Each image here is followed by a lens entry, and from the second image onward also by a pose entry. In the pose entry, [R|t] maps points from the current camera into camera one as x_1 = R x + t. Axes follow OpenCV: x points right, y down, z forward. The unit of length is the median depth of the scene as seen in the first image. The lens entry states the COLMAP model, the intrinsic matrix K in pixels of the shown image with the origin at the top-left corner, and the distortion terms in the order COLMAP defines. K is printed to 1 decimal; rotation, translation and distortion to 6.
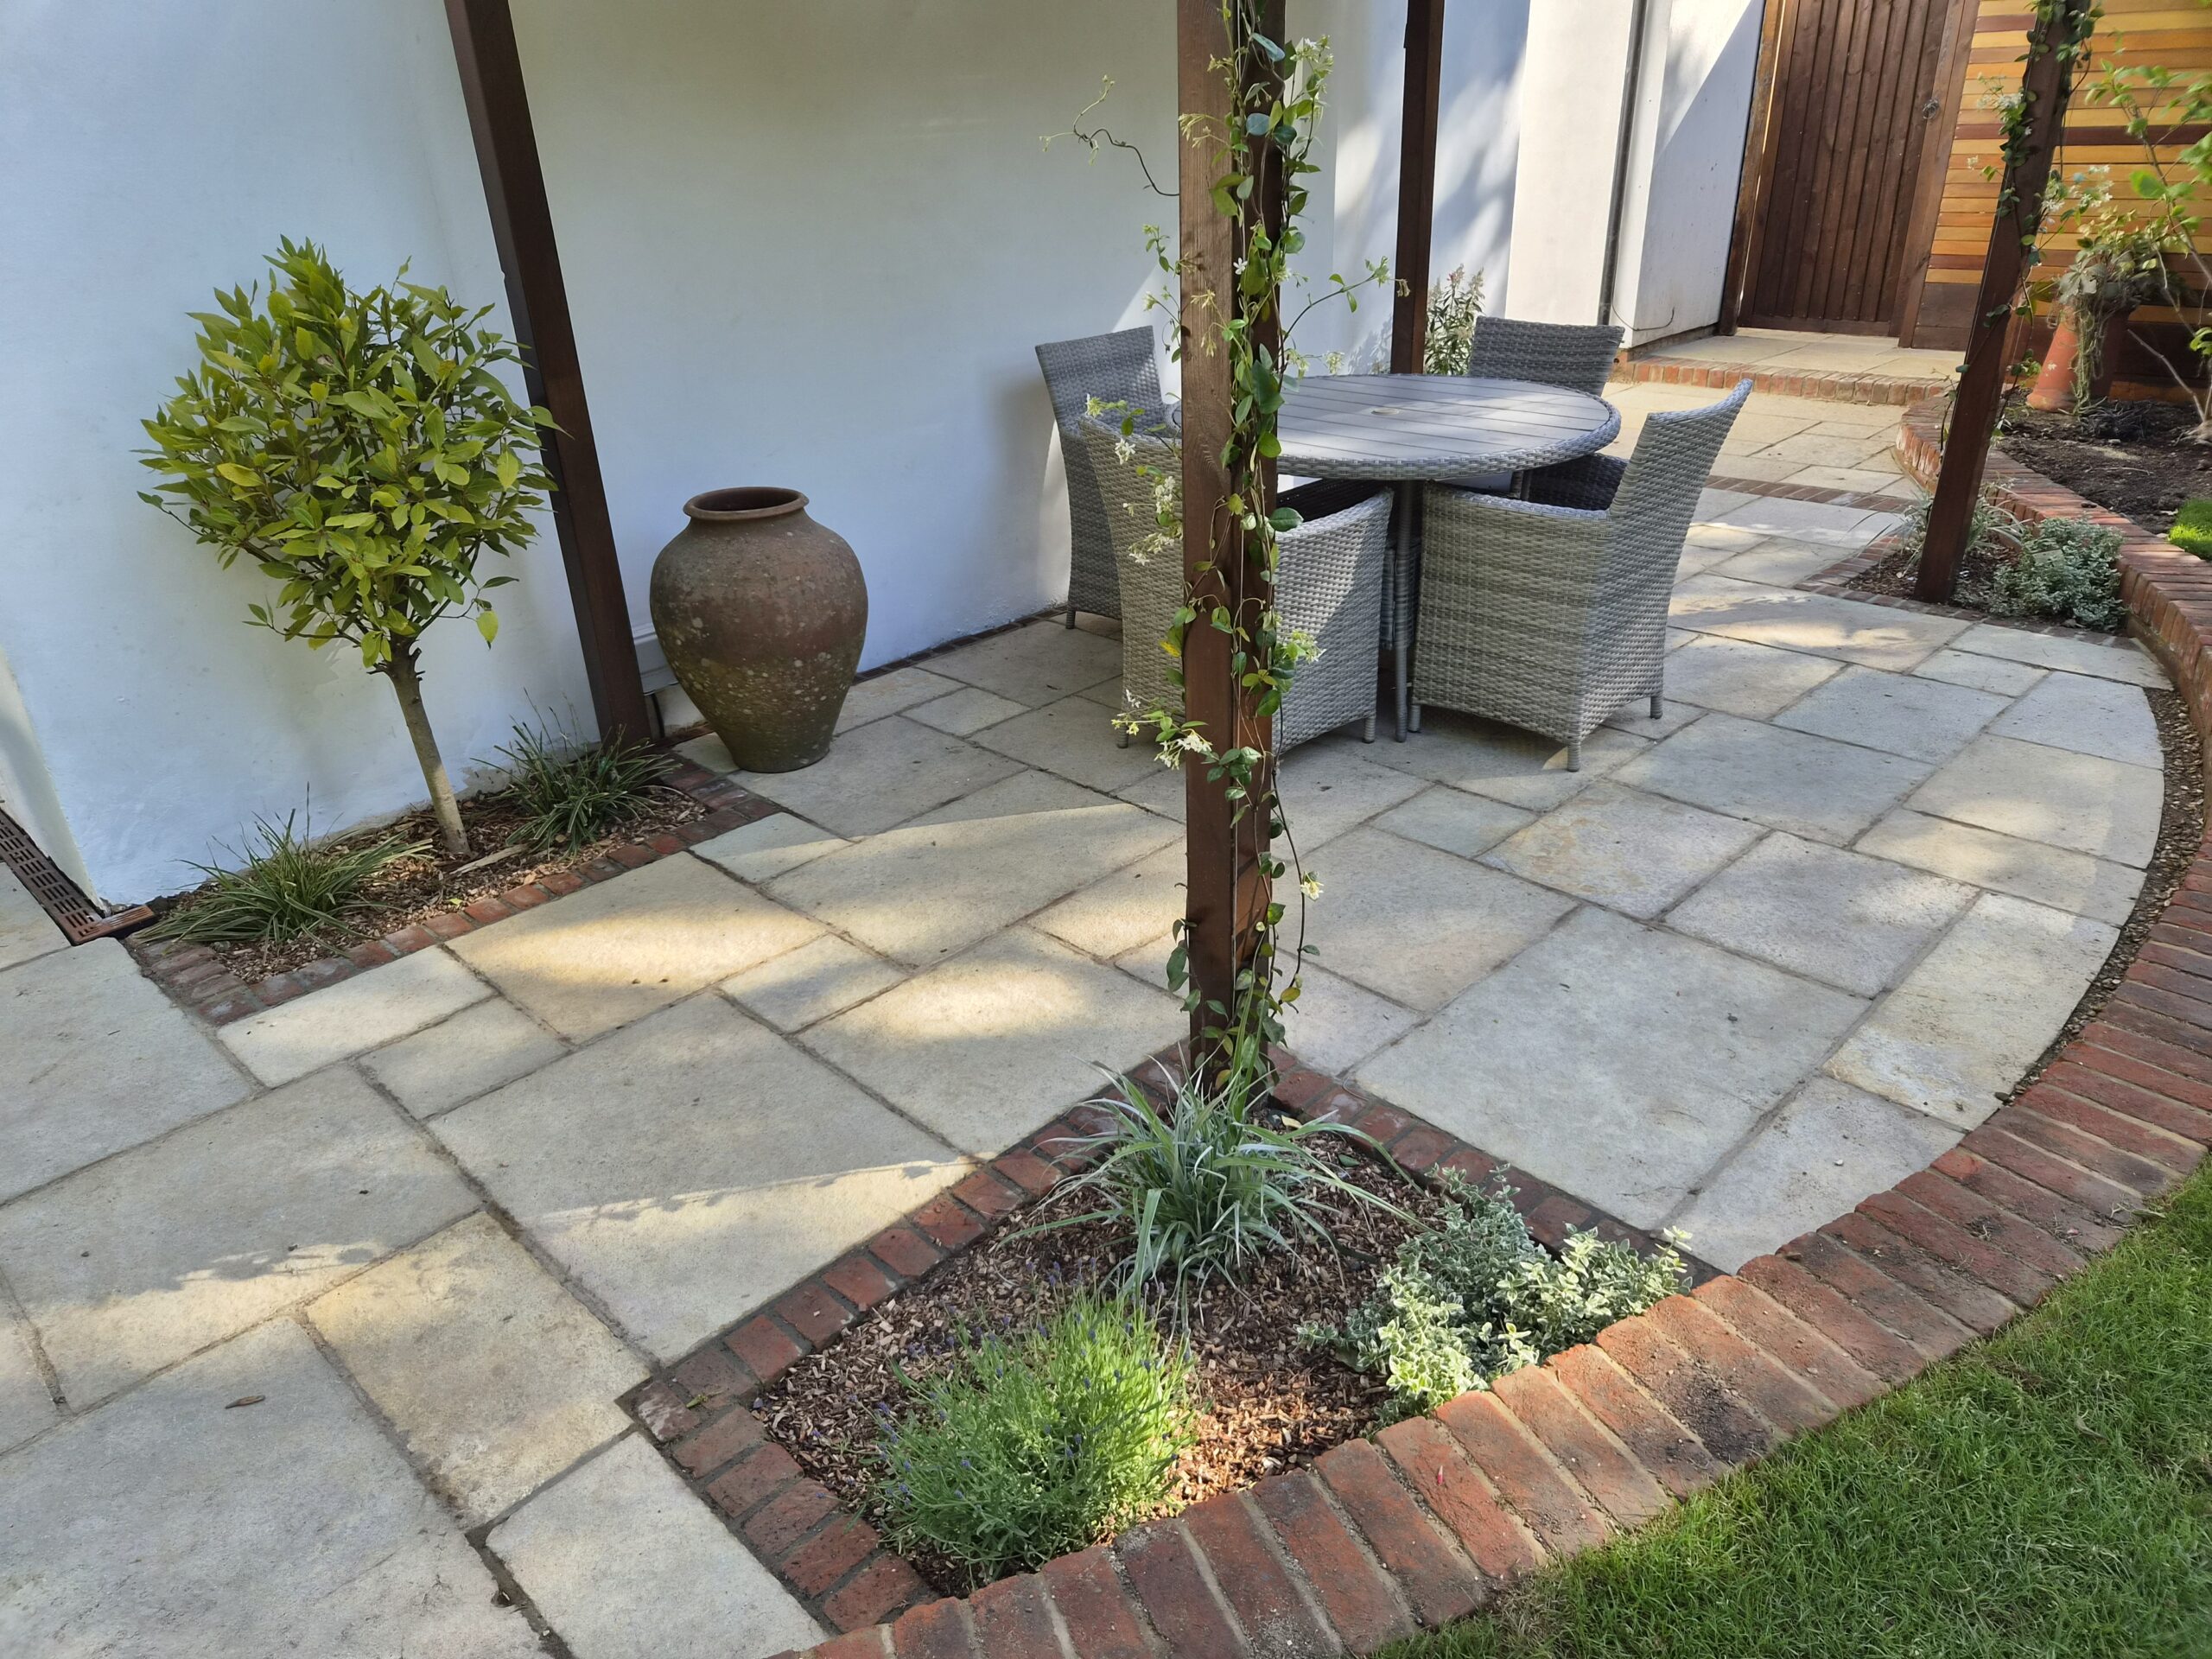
lens RADIAL K [[1488.4, 0, 1101.5], [0, 1488.4, 837.2], [0, 0, 1]] dist [0.067584, -0.055111]
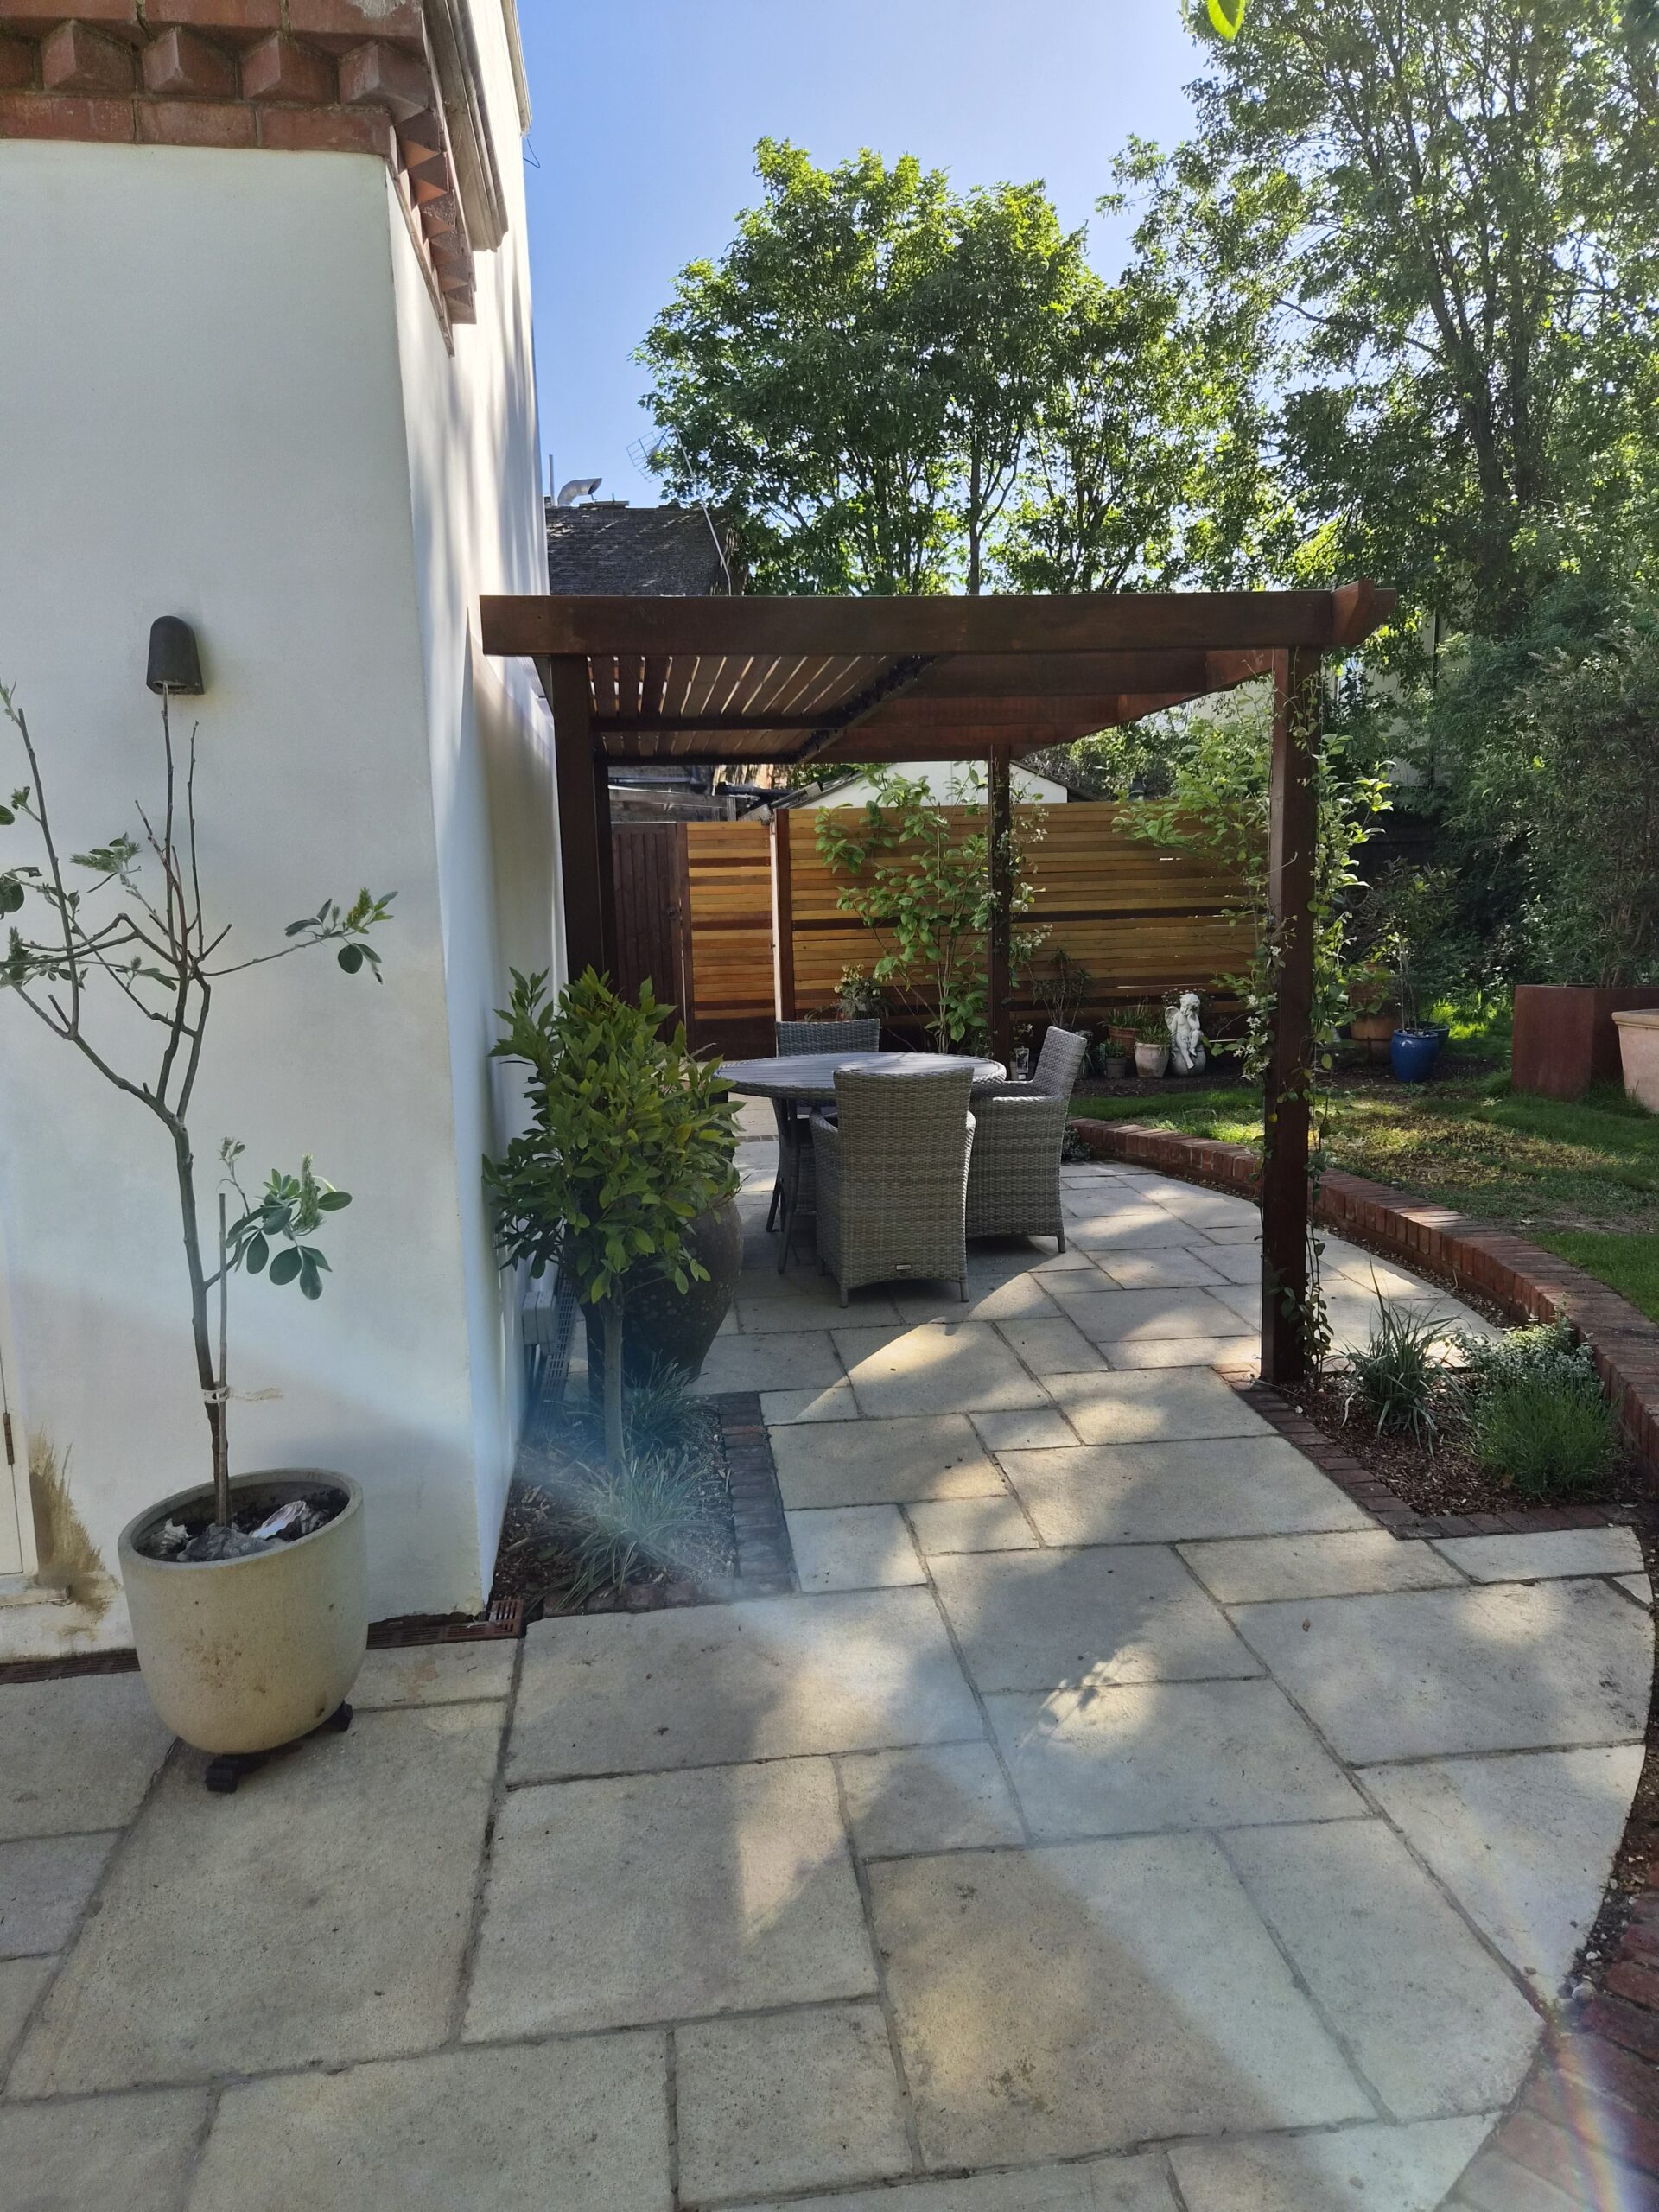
lens RADIAL K [[1488.4, 0, 849.7], [0, 1488.4, 1086.2], [0, 0, 1]] dist [0.067584, -0.055111]
pose [[0.619113, -0.087474, 0.780415, -1.110030], [0.348670, 0.921072, -0.173365, -0.010923], [-0.703653, 0.379440, 0.600747, 0.122280]]
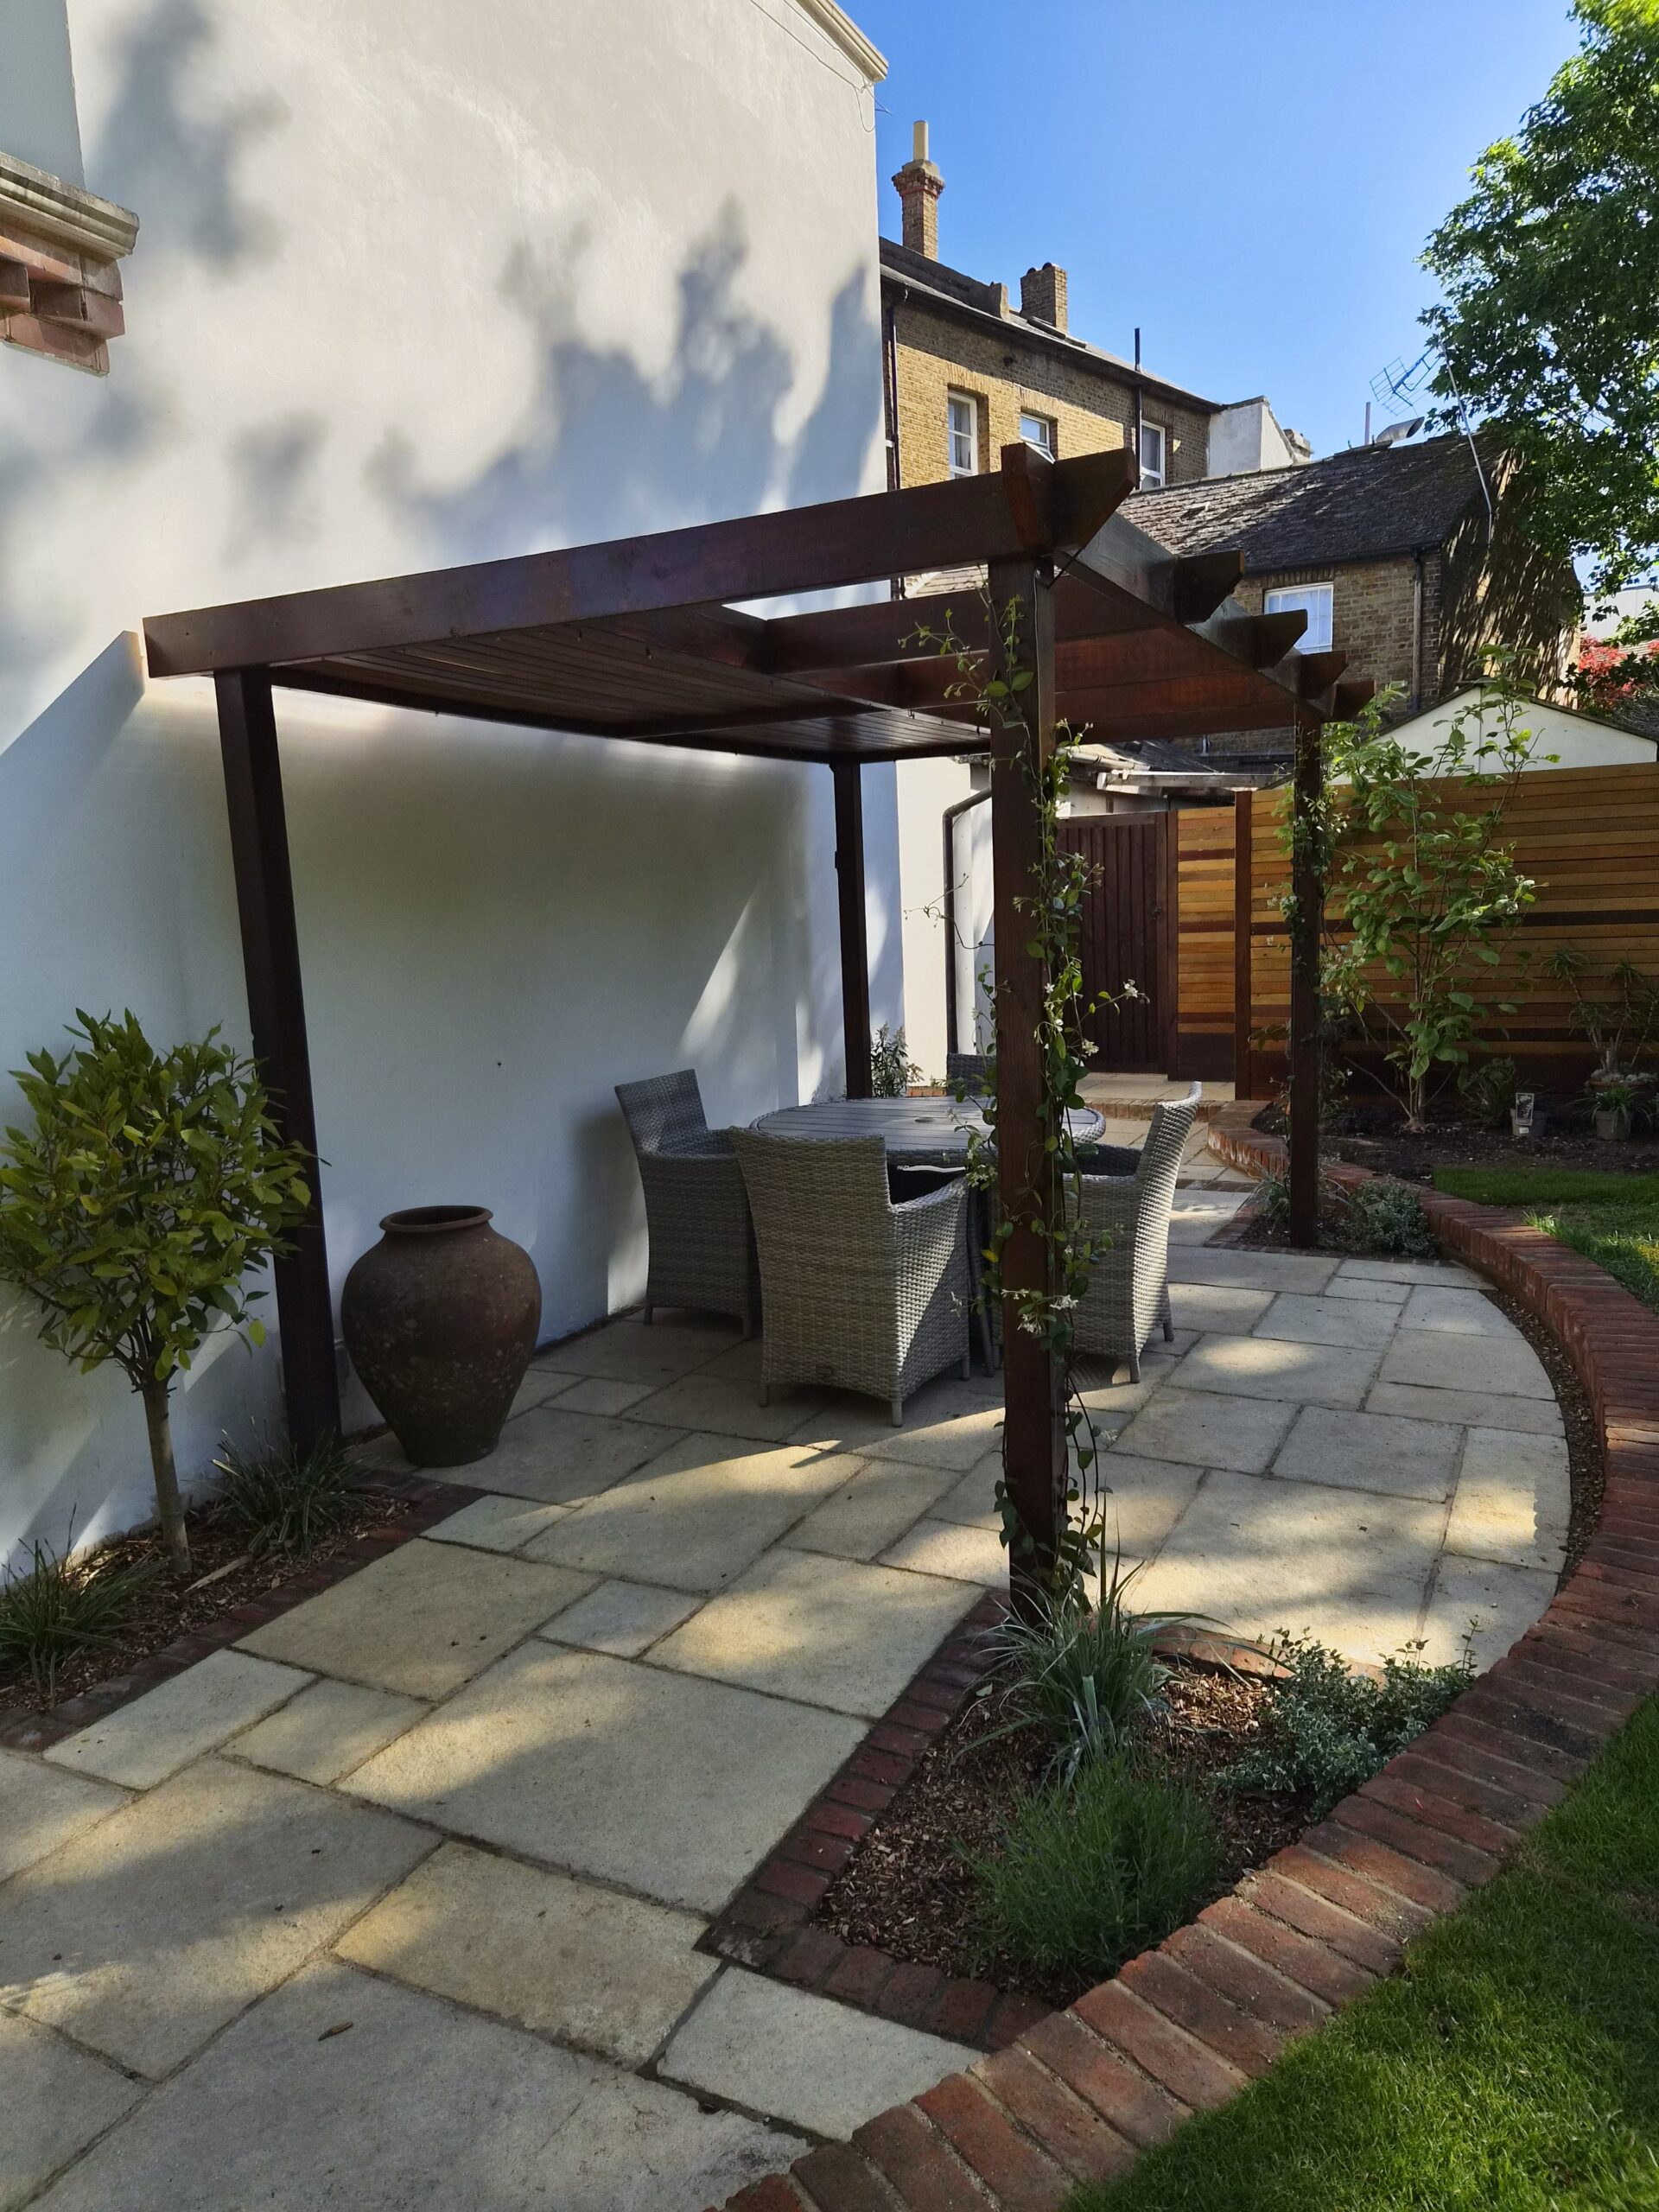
lens RADIAL K [[1488.4, 0, 824.6], [0, 1488.4, 1105.2], [0, 0, 1]] dist [0.067584, -0.055111]
pose [[0.952860, -0.044685, 0.300102, -0.298957], [0.138557, 0.944023, -0.299370, 0.075616], [-0.269926, 0.326839, 0.905713, -0.128508]]
